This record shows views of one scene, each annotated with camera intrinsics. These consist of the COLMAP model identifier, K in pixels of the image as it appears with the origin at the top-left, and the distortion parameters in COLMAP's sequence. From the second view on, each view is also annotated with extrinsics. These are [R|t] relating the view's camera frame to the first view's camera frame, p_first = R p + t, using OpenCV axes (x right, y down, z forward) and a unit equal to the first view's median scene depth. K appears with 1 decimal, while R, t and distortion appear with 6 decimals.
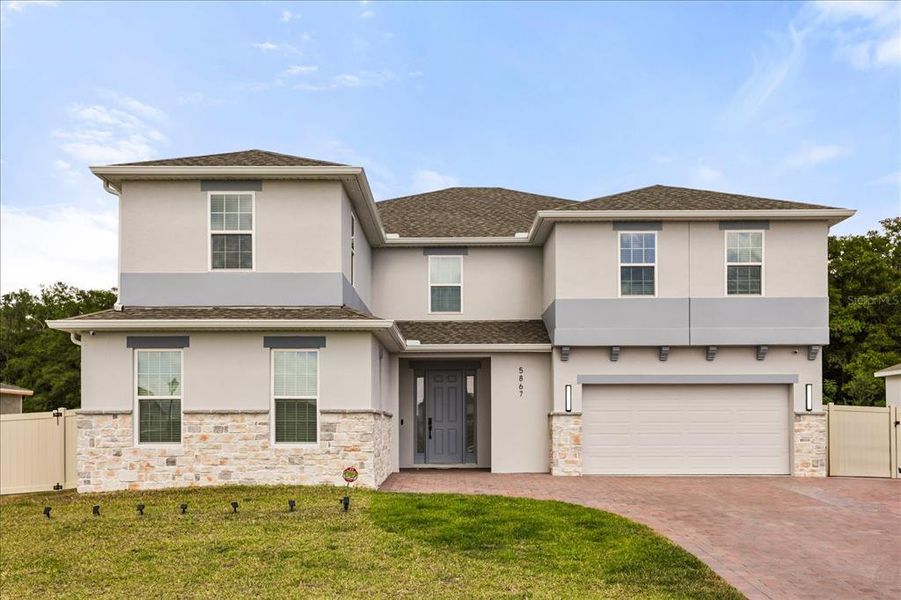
lens RADIAL K [[882.2, 0, 449.1], [0, 882.2, 422.8], [0, 0, 1]] dist [-0.000997, -0.000822]
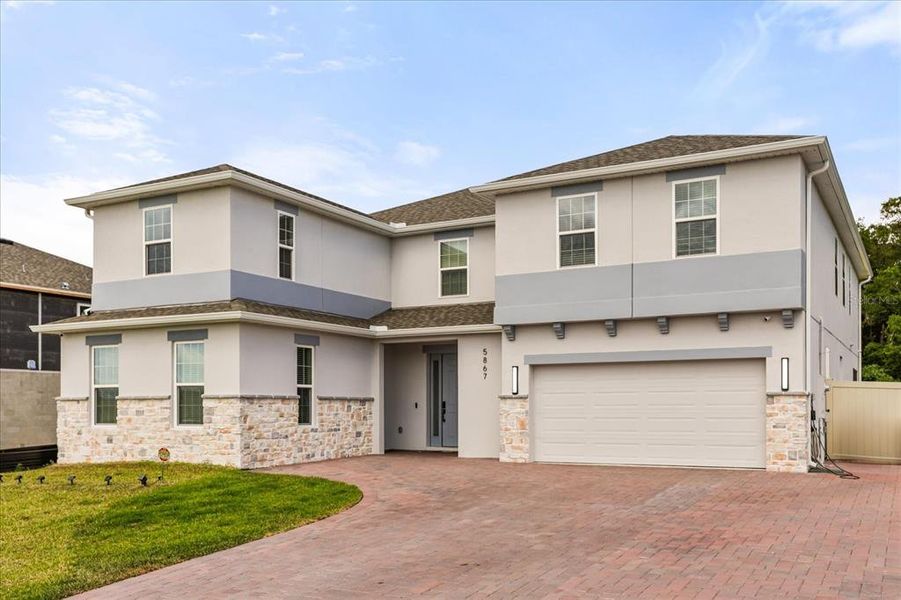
lens RADIAL K [[861.5, 0, 450.8], [0, 861.5, 406.1], [0, 0, 1]] dist [0.004556, 0.004768]
pose [[0.881089, -0.002432, -0.472944, 0.518645], [0.002987, 0.999995, 0.000423, -0.000616], [0.472940, -0.001786, 0.881093, 0.157192]]
